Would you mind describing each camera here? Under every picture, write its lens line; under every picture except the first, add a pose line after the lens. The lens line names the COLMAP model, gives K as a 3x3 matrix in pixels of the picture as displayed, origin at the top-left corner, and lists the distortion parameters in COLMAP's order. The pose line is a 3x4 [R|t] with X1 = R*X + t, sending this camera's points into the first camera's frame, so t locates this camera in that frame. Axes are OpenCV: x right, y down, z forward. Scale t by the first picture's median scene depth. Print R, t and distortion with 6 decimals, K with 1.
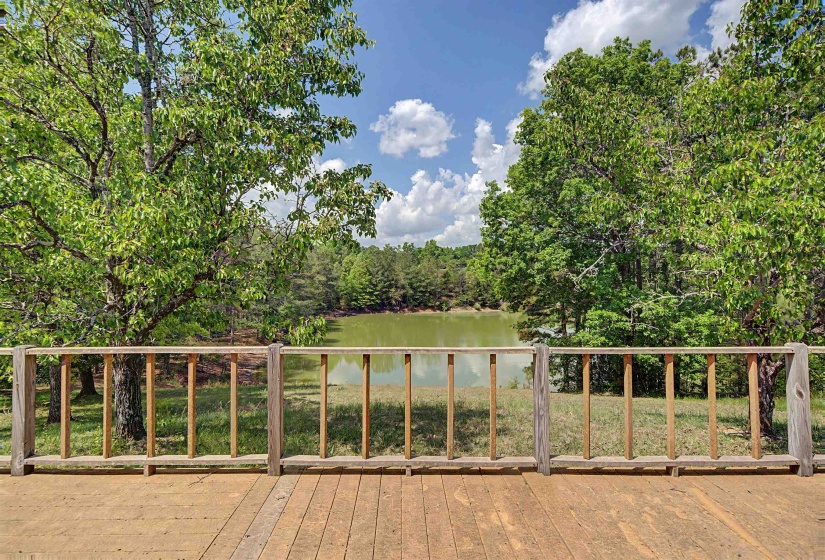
lens RADIAL K [[357.9, 0, 412.5], [0, 357.9, 280.0], [0, 0, 1]] dist [0.000217, -0.000042]
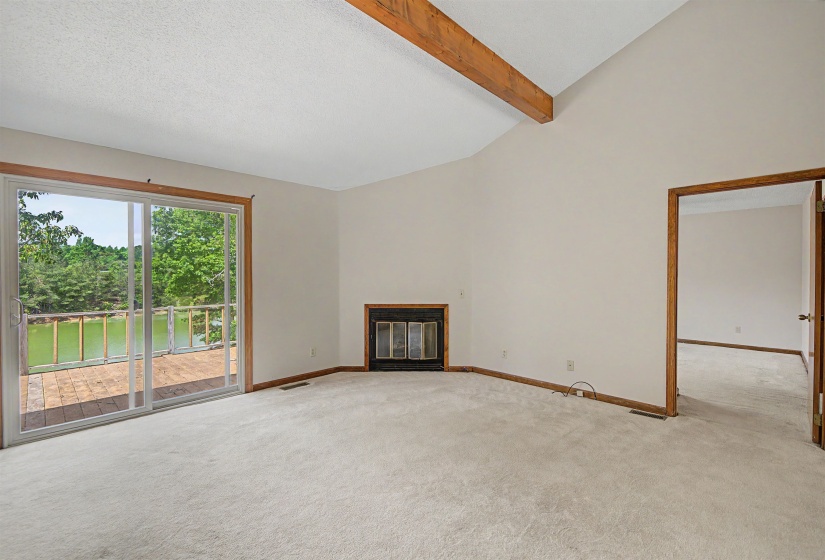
lens RADIAL K [[357.9, 0, 412.5], [0, 357.9, 280.0], [0, 0, 1]] dist [0.000217, -0.000042]
pose [[0.693399, -0.017787, 0.720334, -0.029942], [0.020563, 0.999777, 0.004893, 0.005067], [-0.720261, 0.011420, 0.693610, -0.218080]]
